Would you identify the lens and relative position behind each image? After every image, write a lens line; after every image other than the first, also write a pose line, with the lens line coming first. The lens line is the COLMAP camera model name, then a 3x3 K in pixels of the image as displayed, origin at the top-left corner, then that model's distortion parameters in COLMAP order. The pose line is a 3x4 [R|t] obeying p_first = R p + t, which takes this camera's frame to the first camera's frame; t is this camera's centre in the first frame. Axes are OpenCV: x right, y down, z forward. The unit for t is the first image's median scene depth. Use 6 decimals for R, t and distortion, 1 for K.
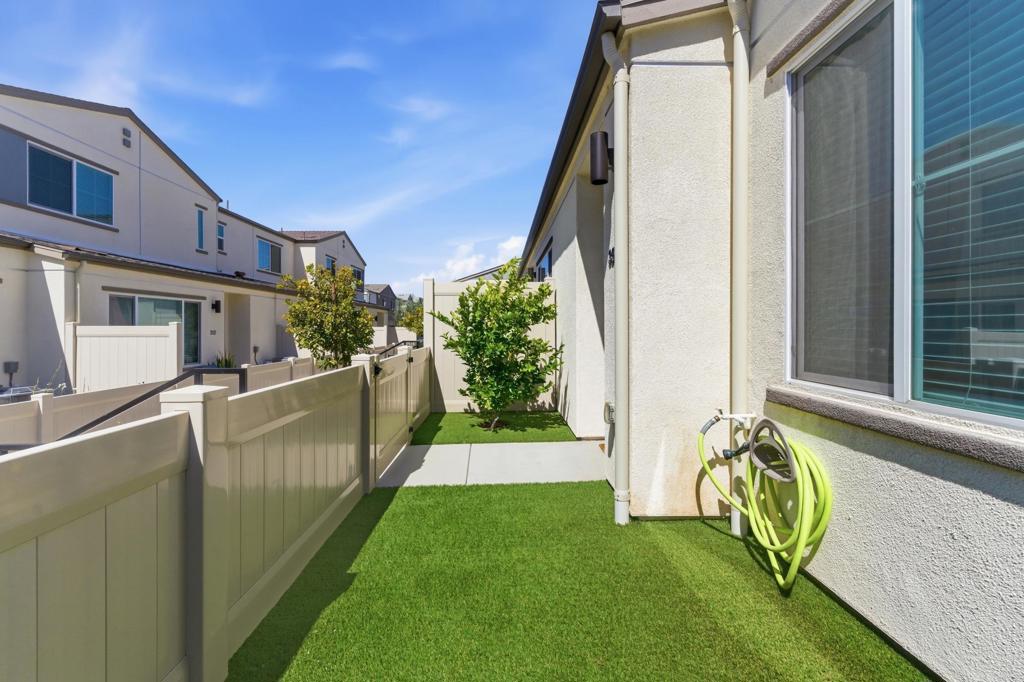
lens RADIAL K [[422.0, 0, 503.4], [0, 422.0, 327.6], [0, 0, 1]] dist [-0.004622, 0.002044]
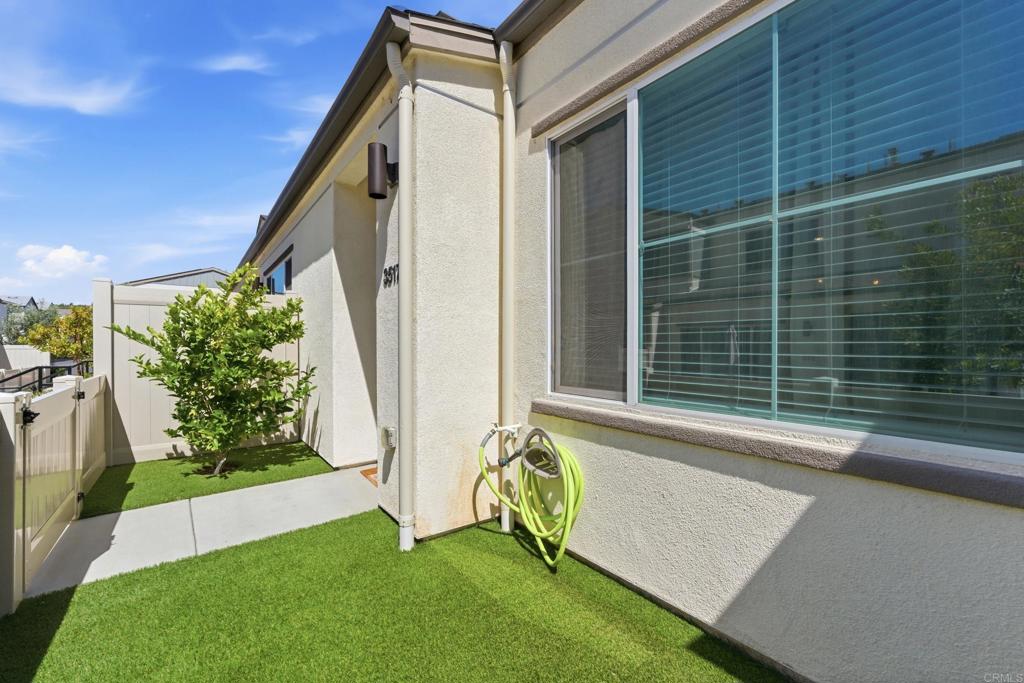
lens RADIAL K [[422.0, 0, 499.3], [0, 422.0, 346.1], [0, 0, 1]] dist [-0.004622, 0.002044]
pose [[0.813929, -0.001531, 0.580962, -0.118892], [0.000542, 0.999998, 0.001875, -0.010918], [-0.580964, -0.001211, 0.813928, 0.079453]]
